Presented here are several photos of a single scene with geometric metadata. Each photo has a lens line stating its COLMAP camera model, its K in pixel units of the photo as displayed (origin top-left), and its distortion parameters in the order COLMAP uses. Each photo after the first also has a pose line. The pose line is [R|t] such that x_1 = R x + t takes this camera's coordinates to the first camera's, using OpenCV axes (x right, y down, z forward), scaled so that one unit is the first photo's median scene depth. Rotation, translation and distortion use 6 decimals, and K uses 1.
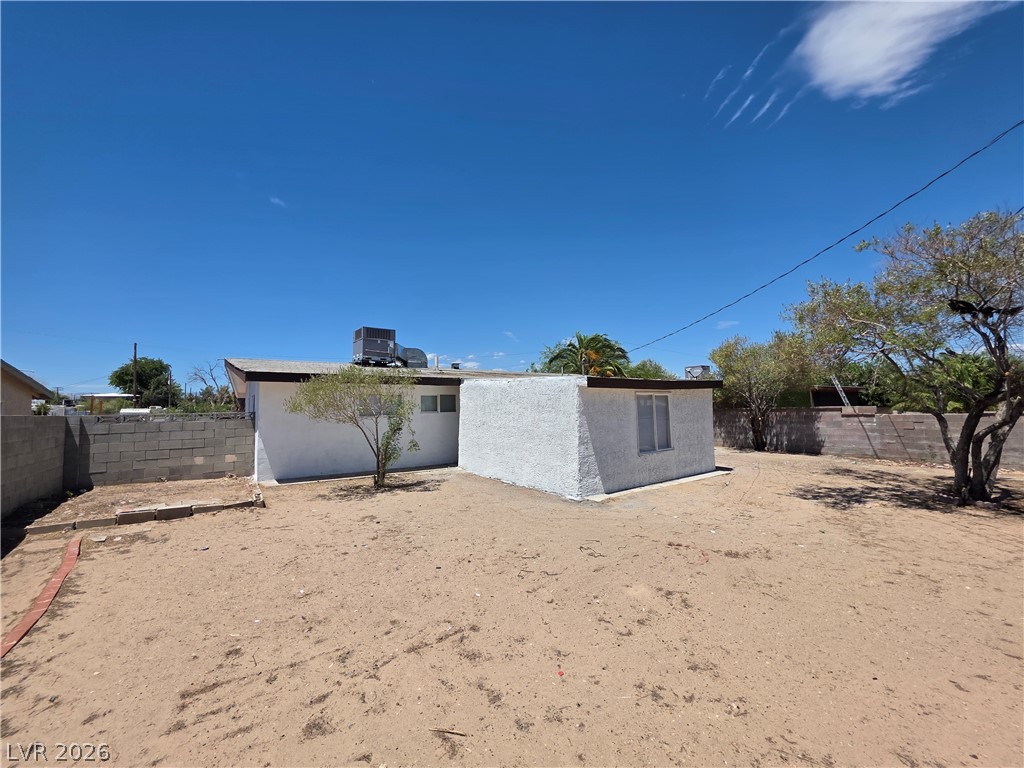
lens RADIAL K [[413.4, 0, 512.0], [0, 413.4, 383.6], [0, 0, 1]] dist [-0.001532, 0.000153]
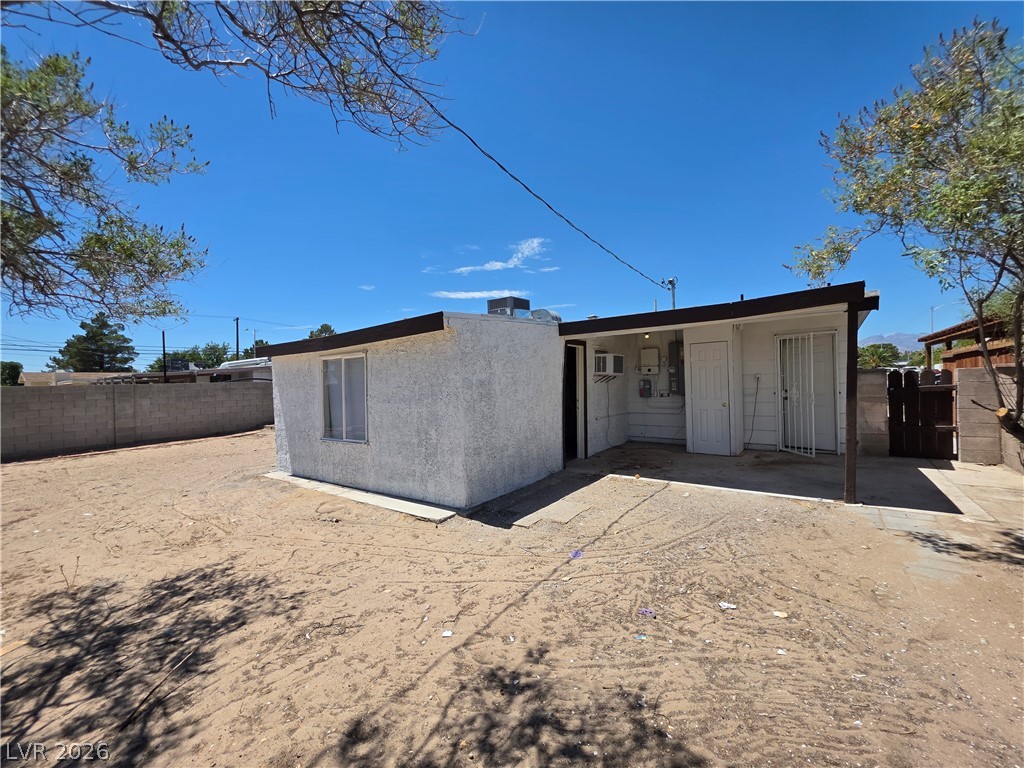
lens RADIAL K [[413.4, 0, 511.6], [0, 413.4, 384.4], [0, 0, 1]] dist [-0.001532, 0.000153]
pose [[0.323212, 0.028700, -0.945891, 1.080044], [0.087404, 0.994362, 0.060036, 0.053697], [0.942282, -0.102079, 0.318881, 1.048056]]
